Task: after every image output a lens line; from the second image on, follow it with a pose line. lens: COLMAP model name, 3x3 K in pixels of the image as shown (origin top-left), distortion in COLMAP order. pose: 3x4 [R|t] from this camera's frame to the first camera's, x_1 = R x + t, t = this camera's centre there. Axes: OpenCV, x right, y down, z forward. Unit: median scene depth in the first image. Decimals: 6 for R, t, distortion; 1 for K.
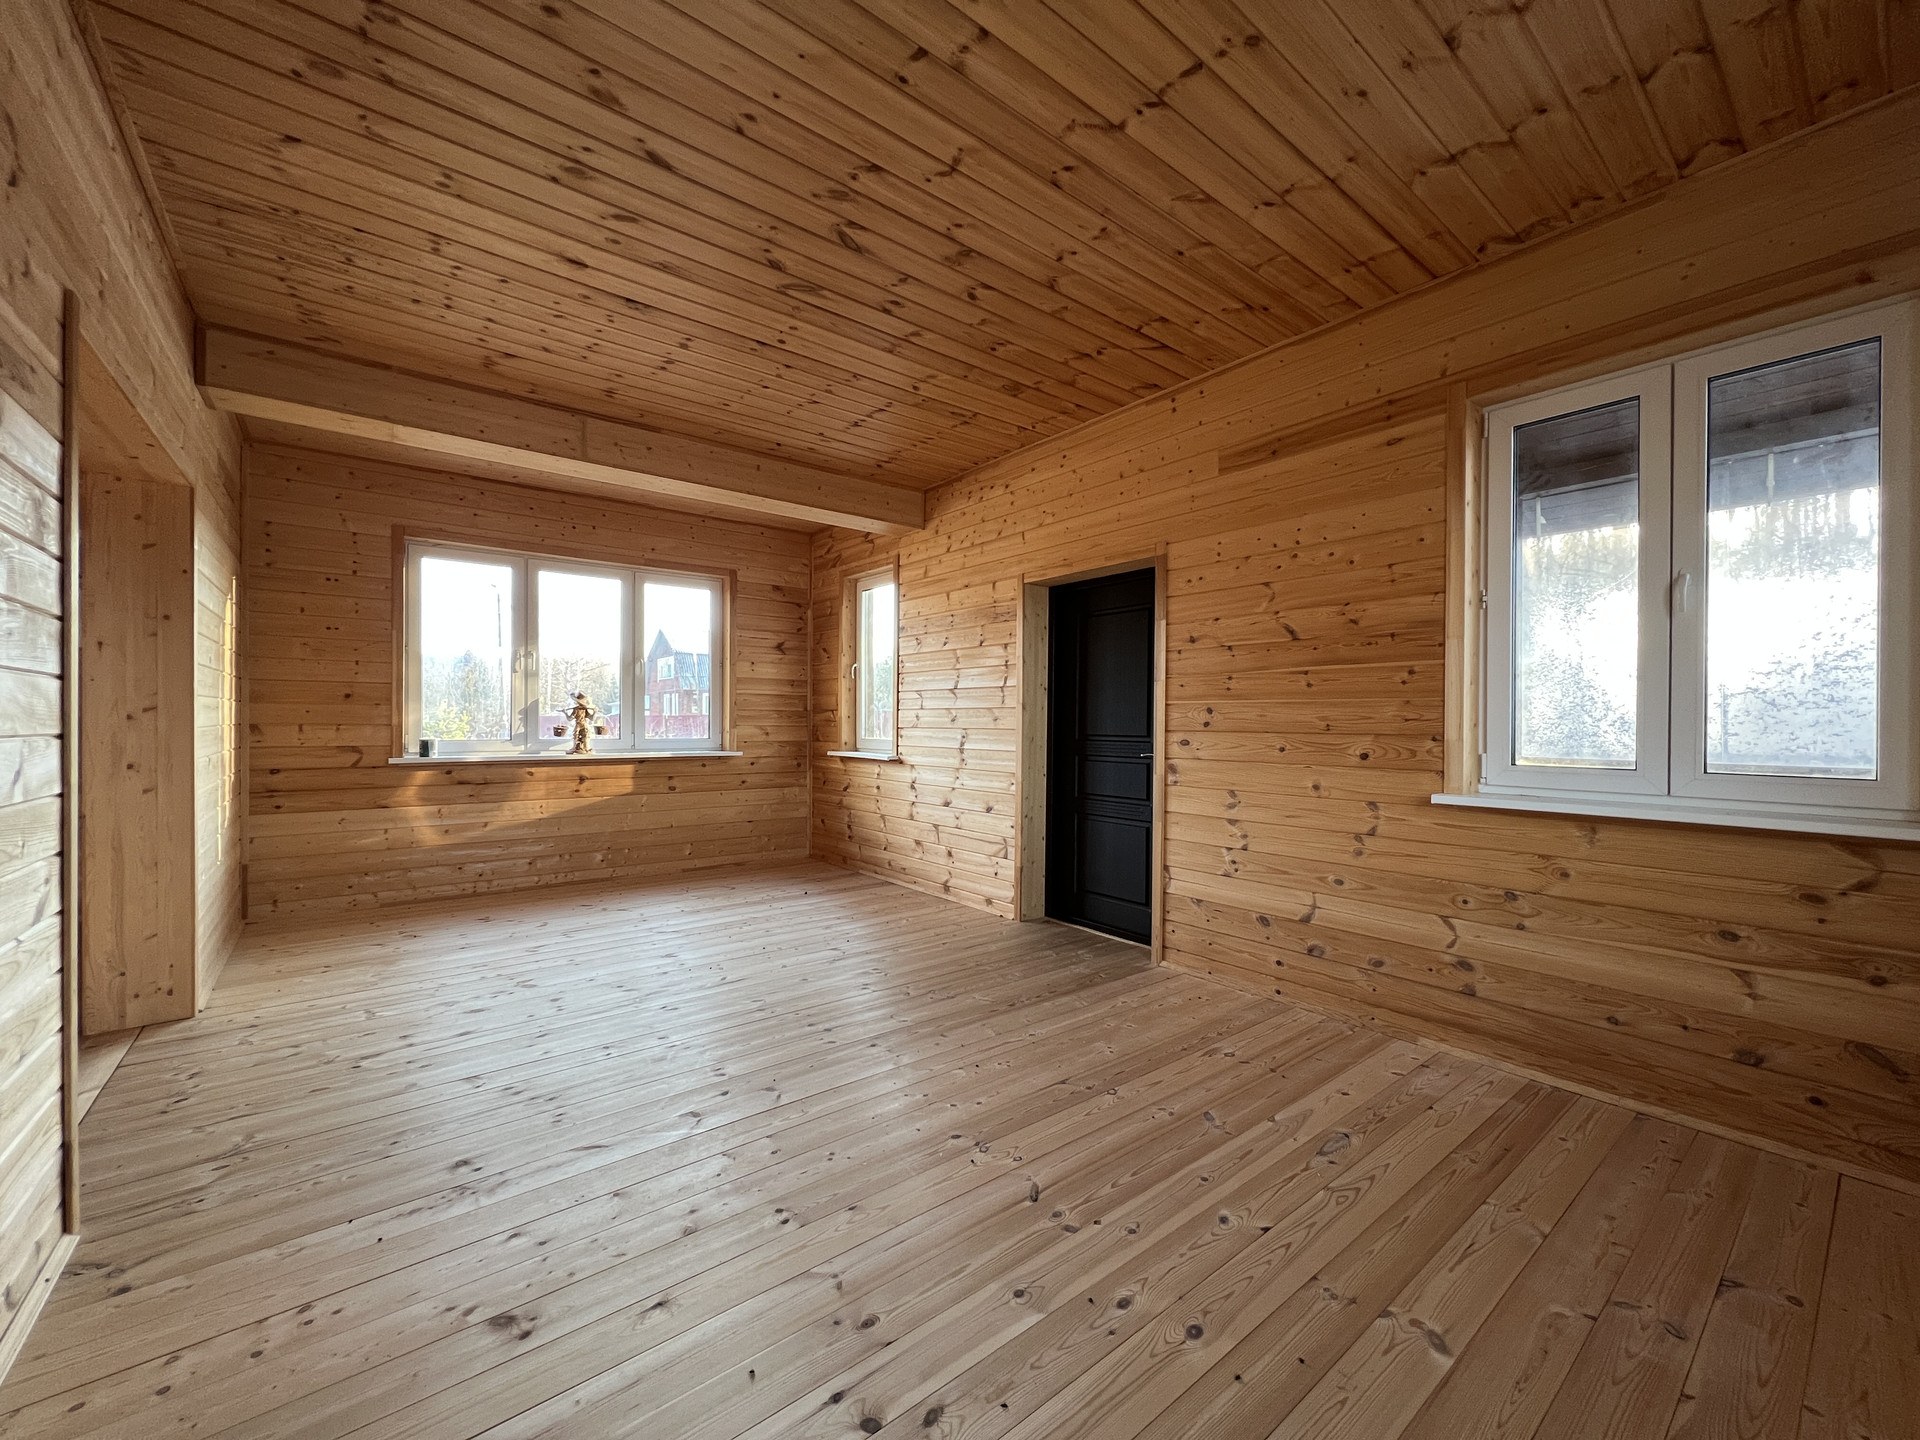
lens RADIAL K [[764.0, 0, 956.2], [0, 764.0, 718.1], [0, 0, 1]] dist [-0.000373, -0.000165]
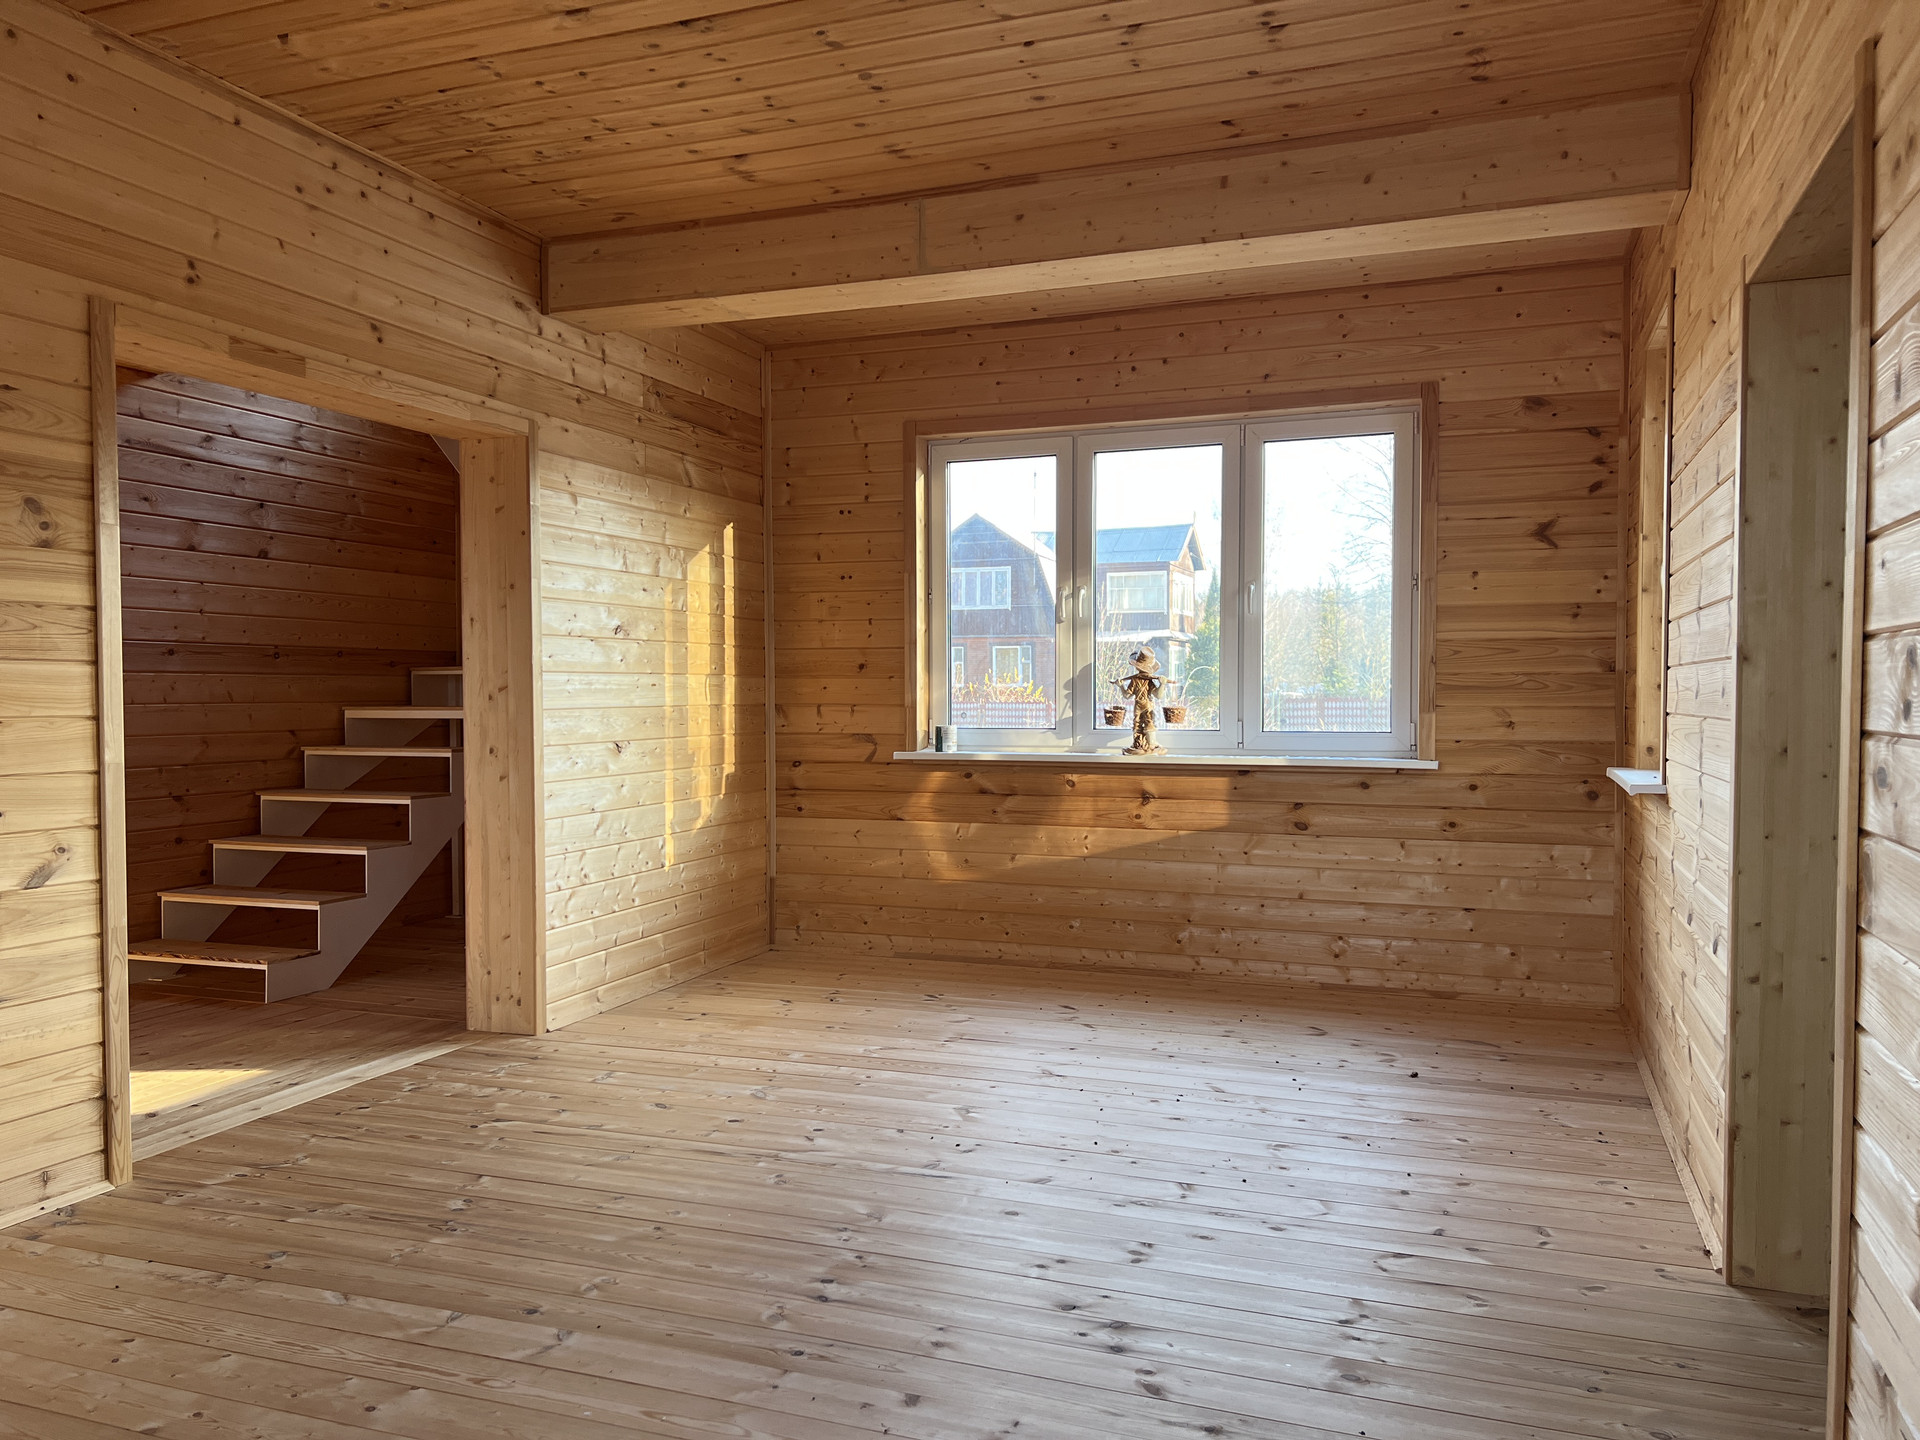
lens RADIAL K [[1429.7, 0, 960.0], [0, 1429.7, 720.0], [0, 0, 1]] dist [0.063573, -0.070724]
pose [[0.518981, 0.009949, -0.854728, 0.439824], [0.007852, 0.999835, 0.016406, 0.001475], [0.854750, -0.015226, 0.518817, 0.360591]]
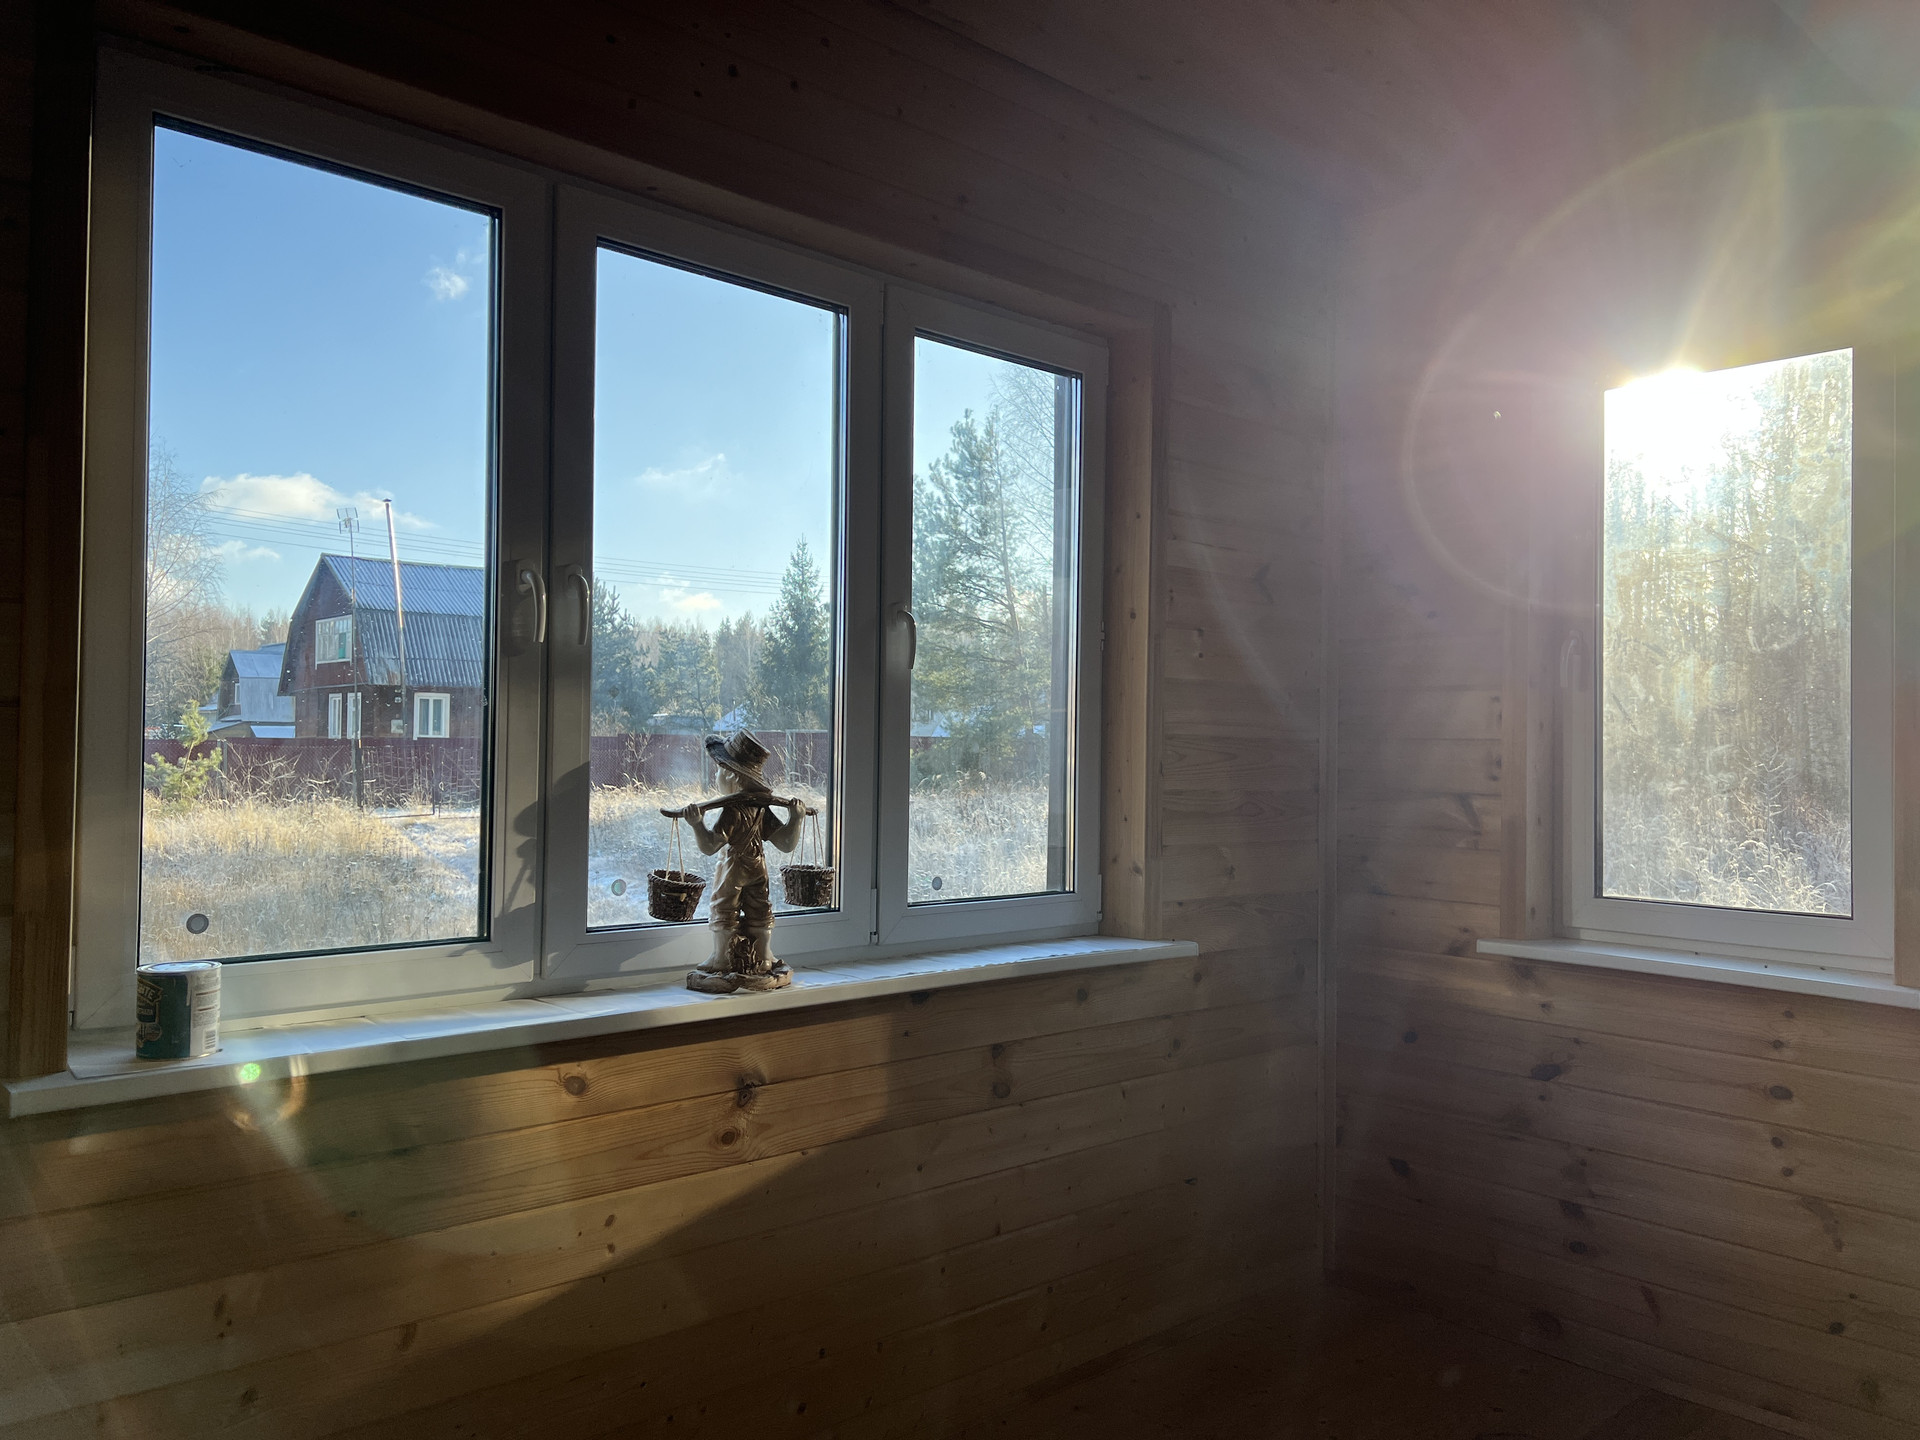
lens RADIAL K [[1429.7, 0, 960.0], [0, 1429.7, 720.0], [0, 0, 1]] dist [0.063573, -0.070724]
pose [[0.997421, 0.011329, 0.070872, -0.532504], [-0.010121, 0.999798, -0.017380, -0.037218], [-0.071054, 0.016618, 0.997334, 0.618935]]
